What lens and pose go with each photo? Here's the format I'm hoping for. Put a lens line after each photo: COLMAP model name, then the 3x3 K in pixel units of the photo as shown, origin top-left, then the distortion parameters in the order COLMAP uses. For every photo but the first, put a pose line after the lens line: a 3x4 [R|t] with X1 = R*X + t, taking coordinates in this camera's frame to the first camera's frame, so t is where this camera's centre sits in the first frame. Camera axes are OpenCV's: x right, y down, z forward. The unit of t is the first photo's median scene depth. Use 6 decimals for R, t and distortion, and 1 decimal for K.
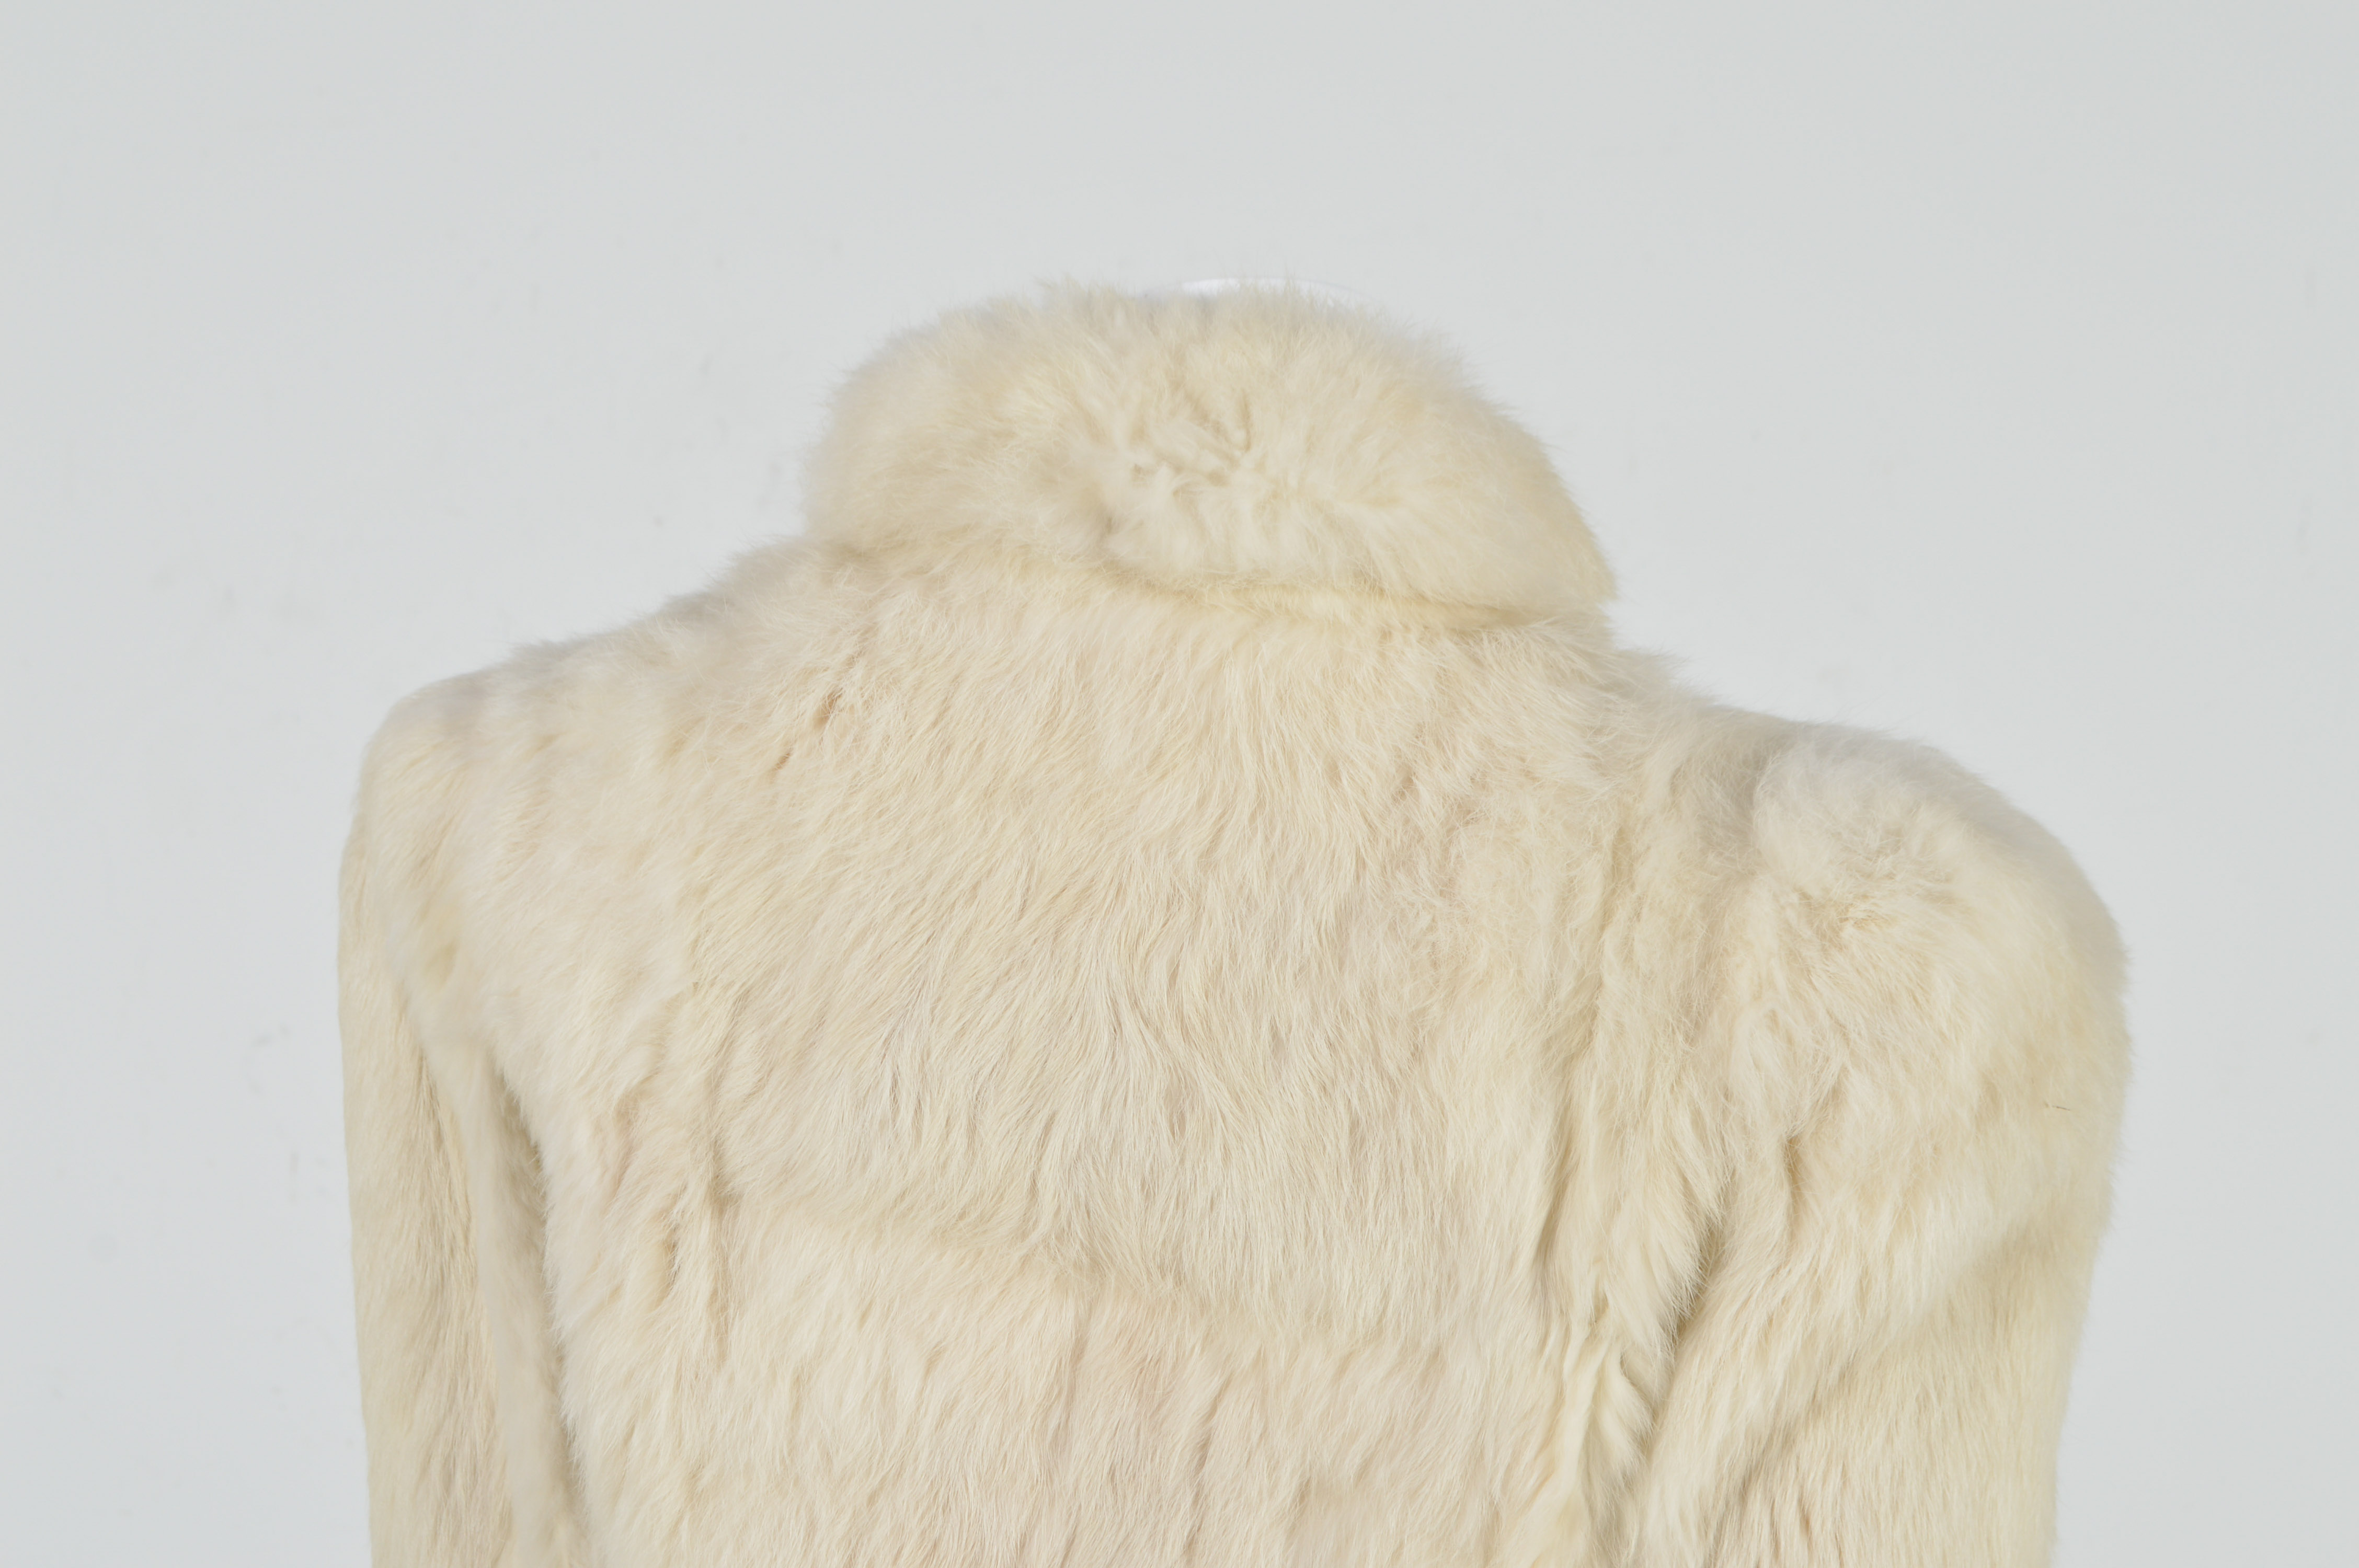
lens RADIAL K [[4012.5, 0, 1184.4], [0, 4012.5, 787.1], [0, 0, 1]] dist [-0.018685, 0.000000]
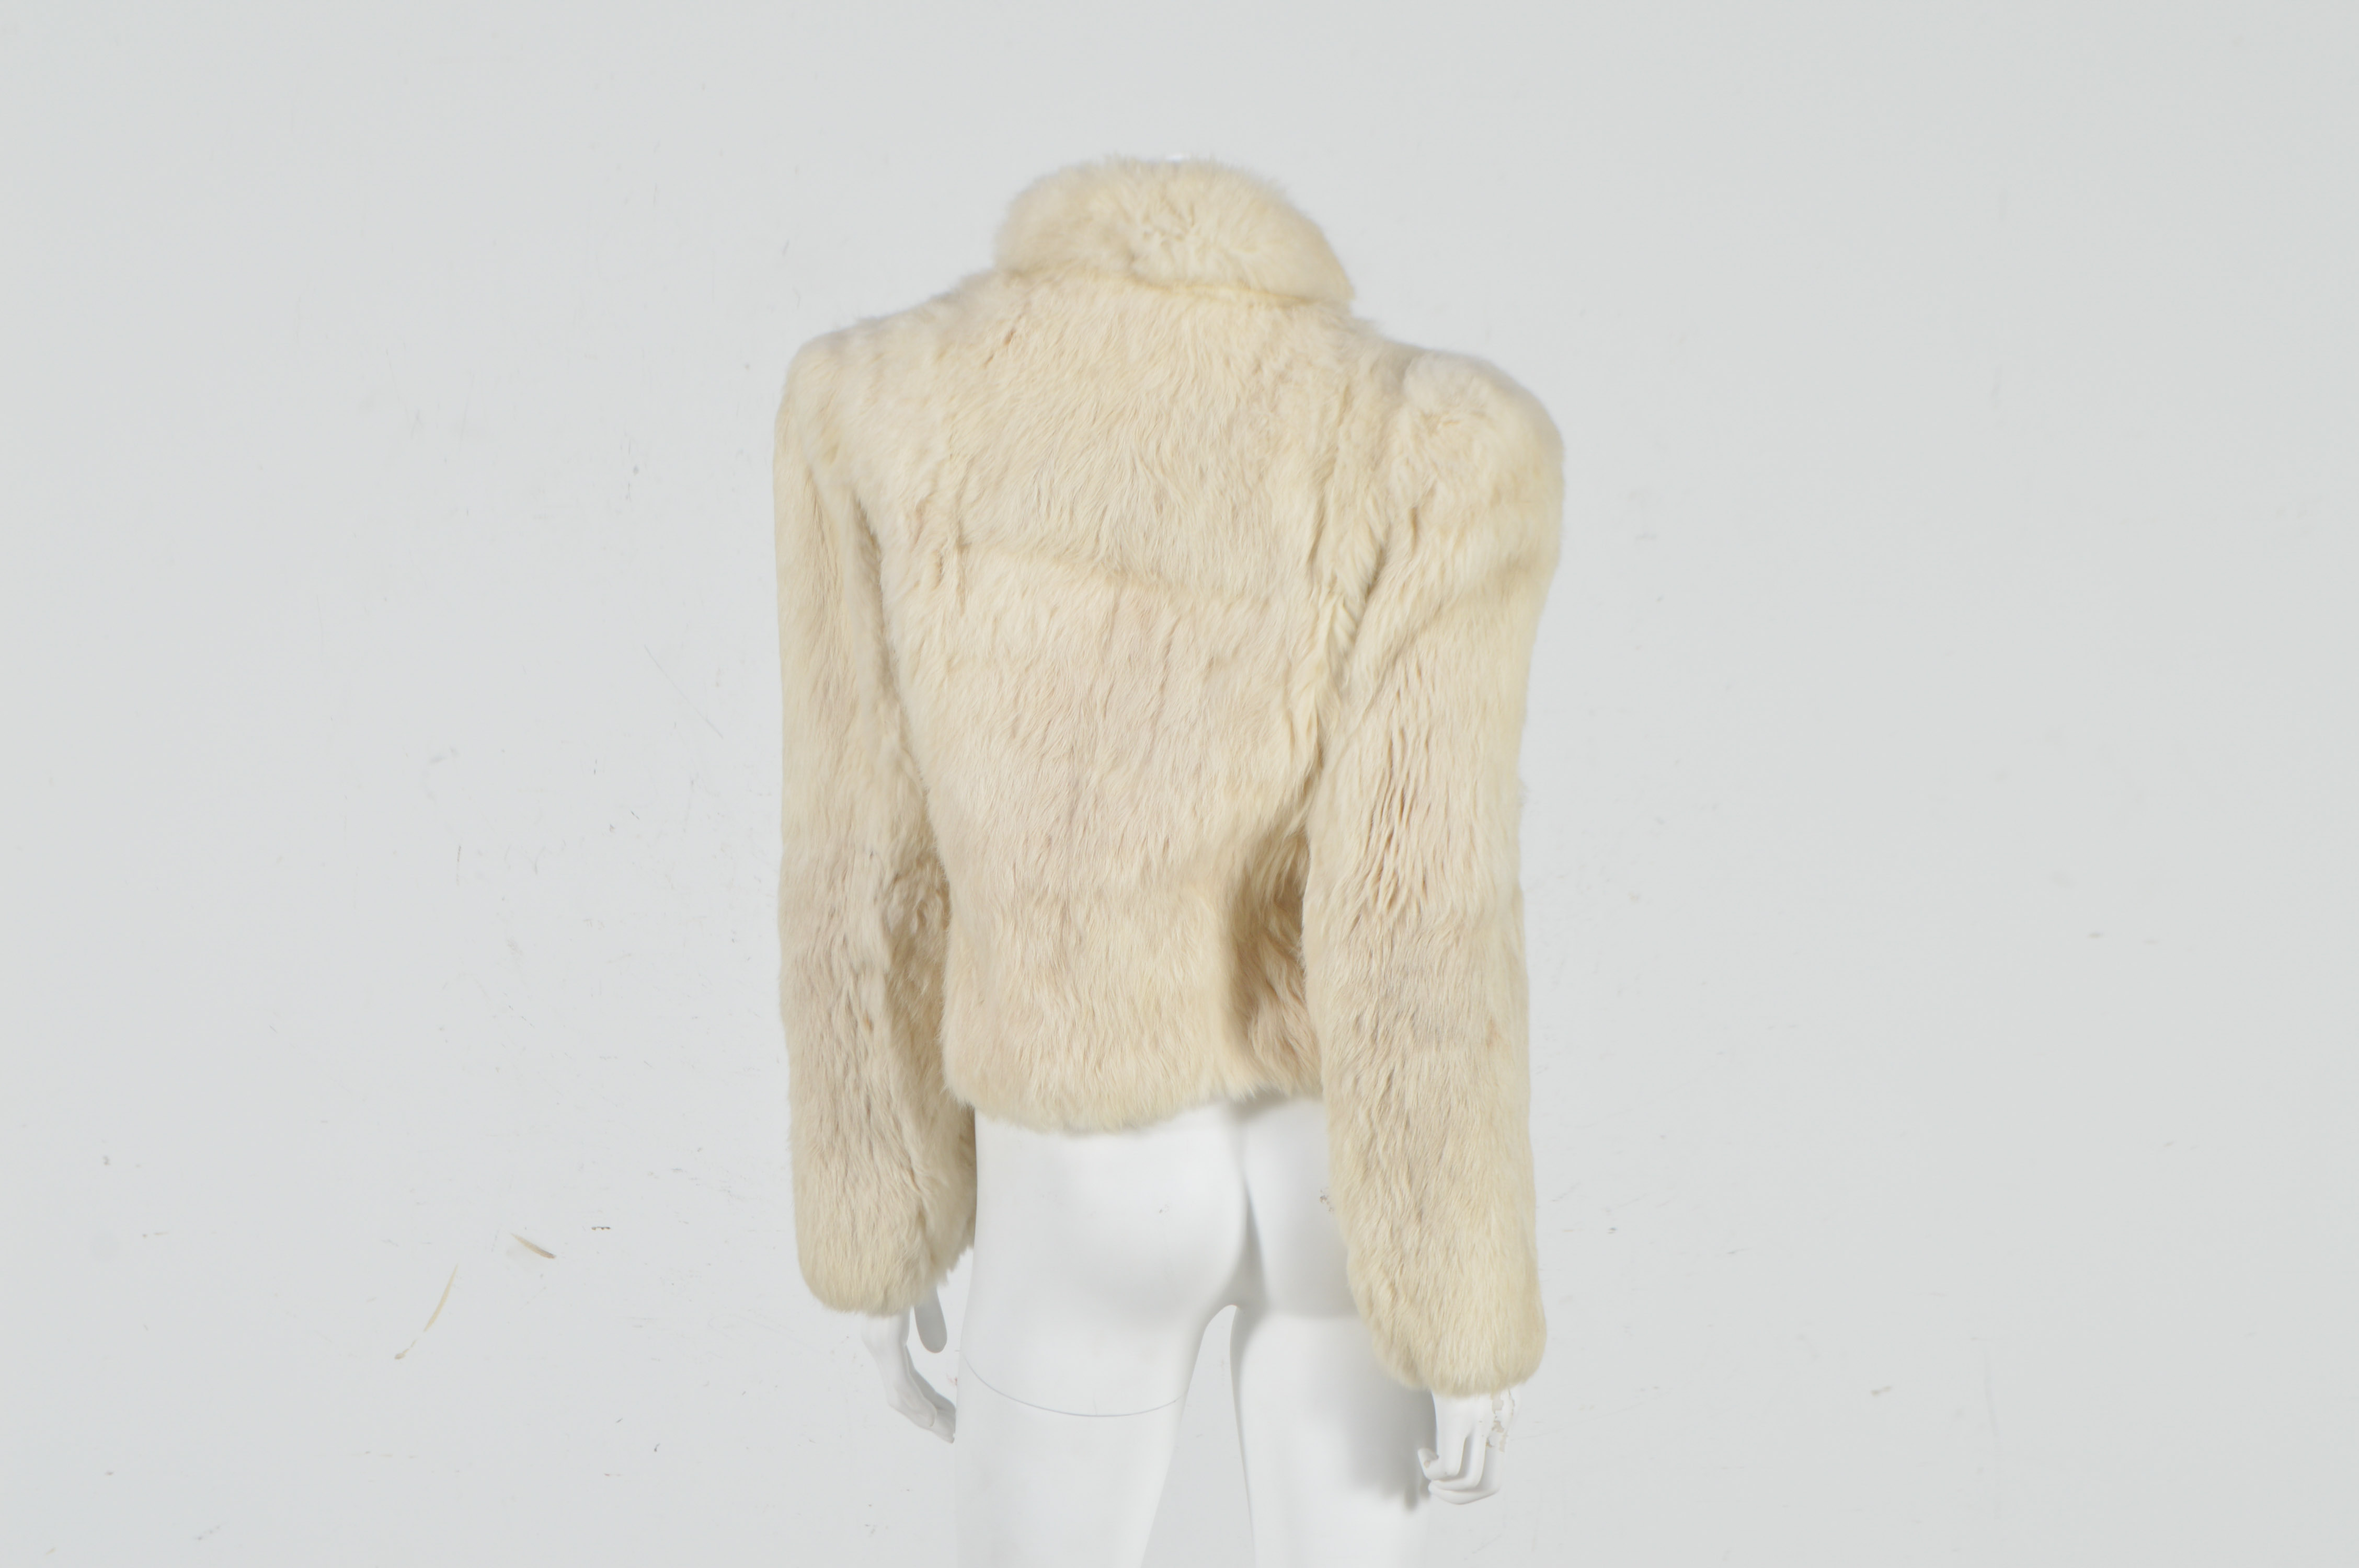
lens RADIAL K [[5092.9, 0, 1175.6], [0, 5092.9, 775.7], [0, 0, 1]] dist [0.044588, 0.000000]
pose [[0.999844, 0.013456, 0.011441, -0.024159], [-0.013203, 0.999673, -0.021897, 0.303079], [-0.011732, 0.021742, 0.999695, -1.973396]]
